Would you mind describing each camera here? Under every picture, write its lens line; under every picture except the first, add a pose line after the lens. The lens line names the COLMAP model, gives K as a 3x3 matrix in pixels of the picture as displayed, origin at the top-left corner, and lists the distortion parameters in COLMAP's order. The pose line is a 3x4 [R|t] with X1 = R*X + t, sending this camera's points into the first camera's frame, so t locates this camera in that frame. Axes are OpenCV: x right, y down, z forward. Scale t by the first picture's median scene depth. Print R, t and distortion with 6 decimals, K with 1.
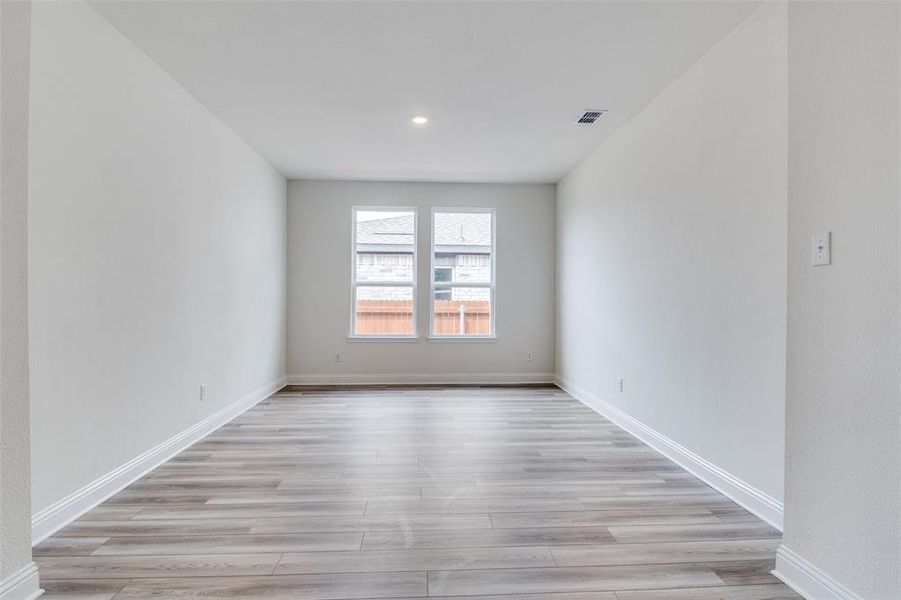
lens RADIAL K [[470.2, 0, 448.9], [0, 470.2, 301.8], [0, 0, 1]] dist [-0.000380, -0.000686]
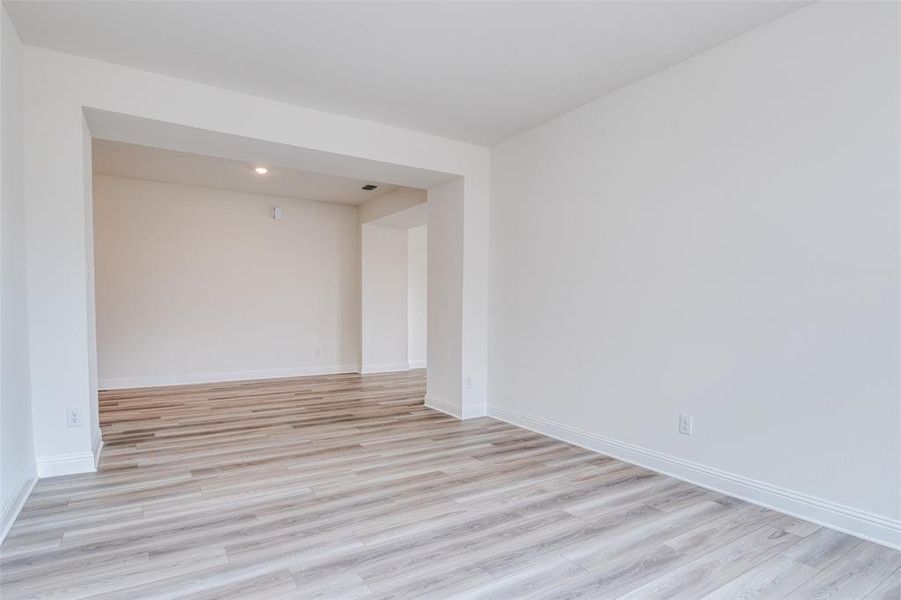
lens RADIAL K [[470.2, 0, 450.0], [0, 470.2, 301.3], [0, 0, 1]] dist [-0.000380, -0.000686]
pose [[-0.871363, -0.023275, -0.490086, 0.136637], [-0.022595, 0.999718, -0.007305, -0.002063], [0.490118, 0.004709, -0.871643, 0.923840]]
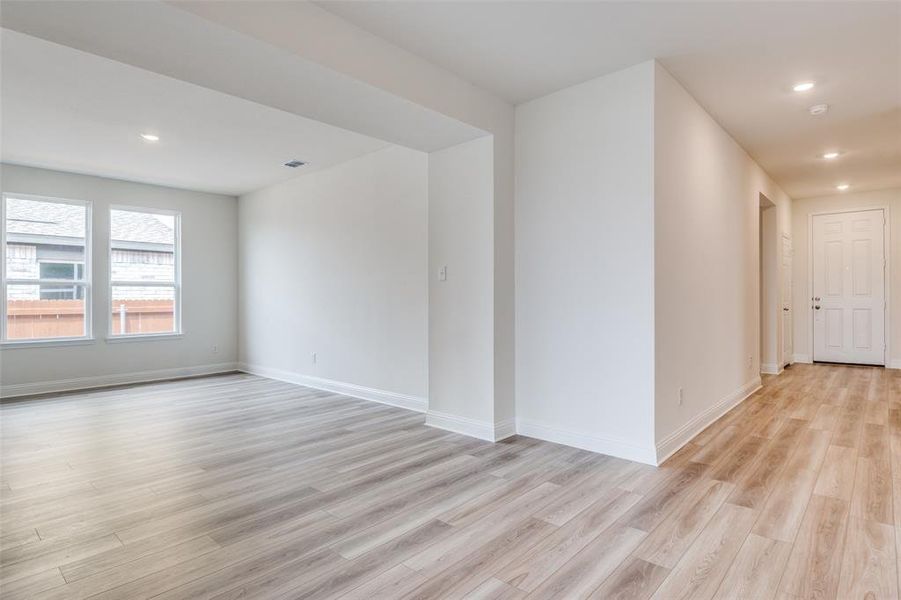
lens RADIAL K [[470.2, 0, 451.4], [0, 470.2, 299.1], [0, 0, 1]] dist [-0.000380, -0.000686]
pose [[0.706378, -0.014265, 0.707691, -0.222460], [0.015452, 0.999869, 0.004731, 0.002031], [-0.707666, 0.007593, 0.706506, -0.183161]]
